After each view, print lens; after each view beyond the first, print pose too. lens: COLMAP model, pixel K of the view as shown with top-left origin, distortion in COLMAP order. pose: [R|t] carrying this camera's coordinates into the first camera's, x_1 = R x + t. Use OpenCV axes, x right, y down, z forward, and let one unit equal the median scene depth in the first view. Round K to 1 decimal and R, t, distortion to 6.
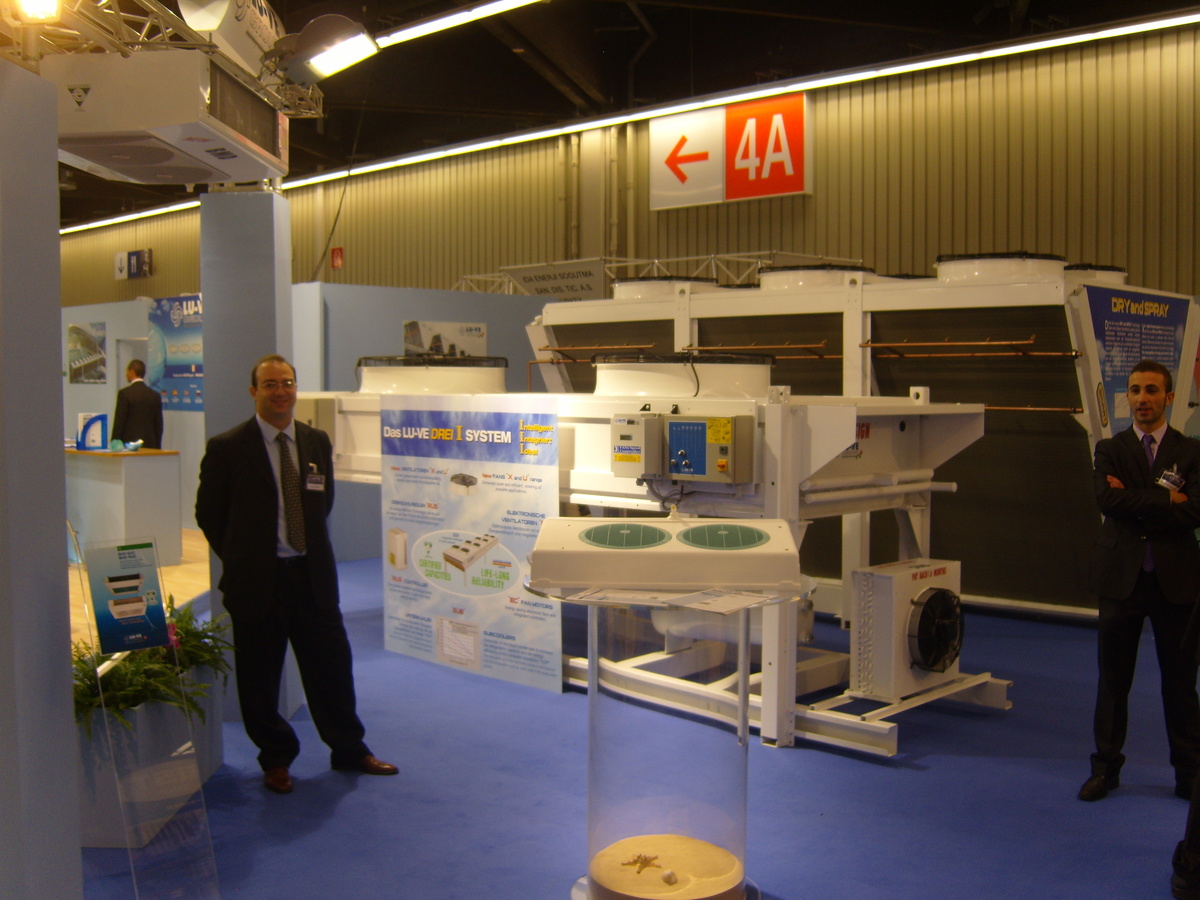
lens RADIAL K [[1295.6, 0, 600.0], [0, 1295.6, 450.0], [0, 0, 1]] dist [-0.155664, 0.141950]
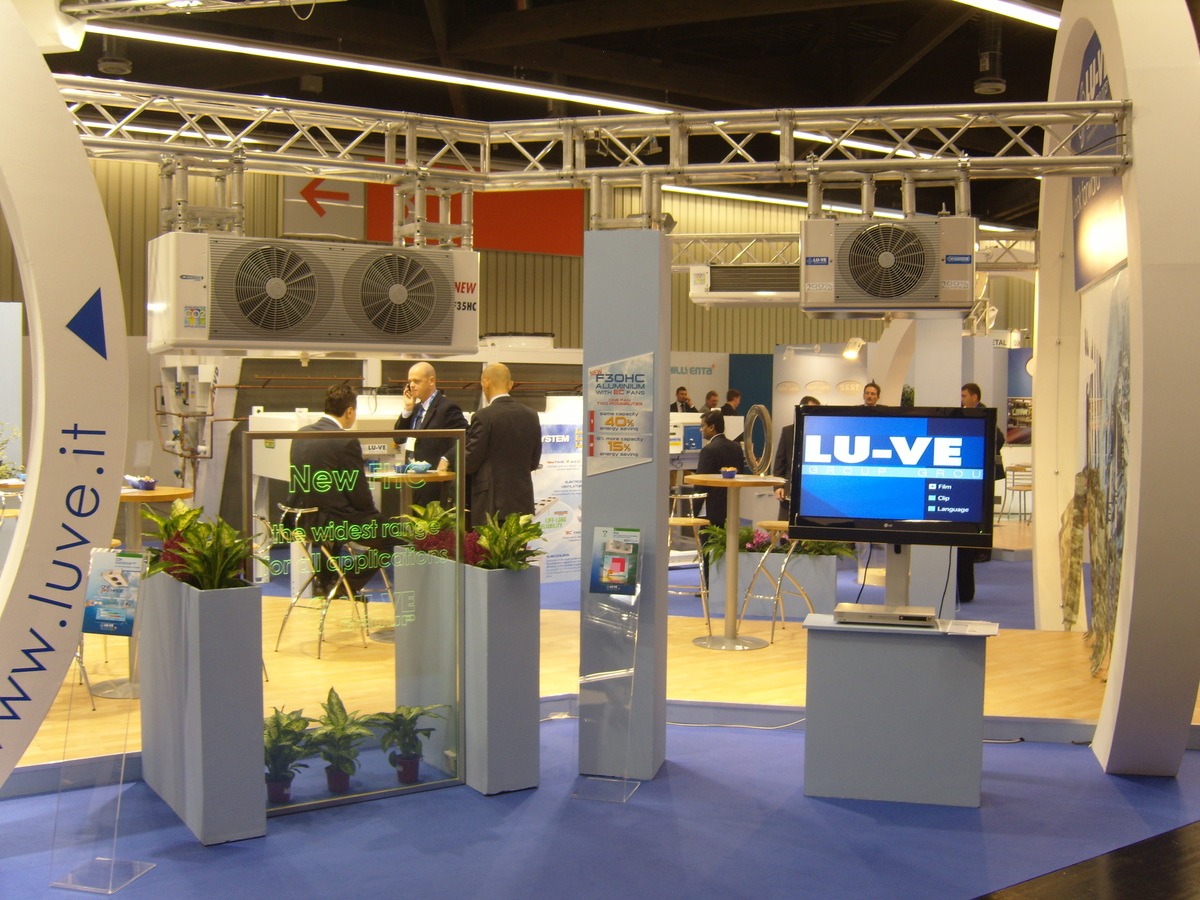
lens RADIAL K [[1295.6, 0, 600.0], [0, 1295.6, 450.0], [0, 0, 1]] dist [-0.155664, 0.141950]
pose [[0.206374, -0.039132, 0.977690, -1.737472], [0.045193, 0.998515, 0.030426, -0.044771], [-0.977429, 0.037906, 0.207836, 0.590810]]
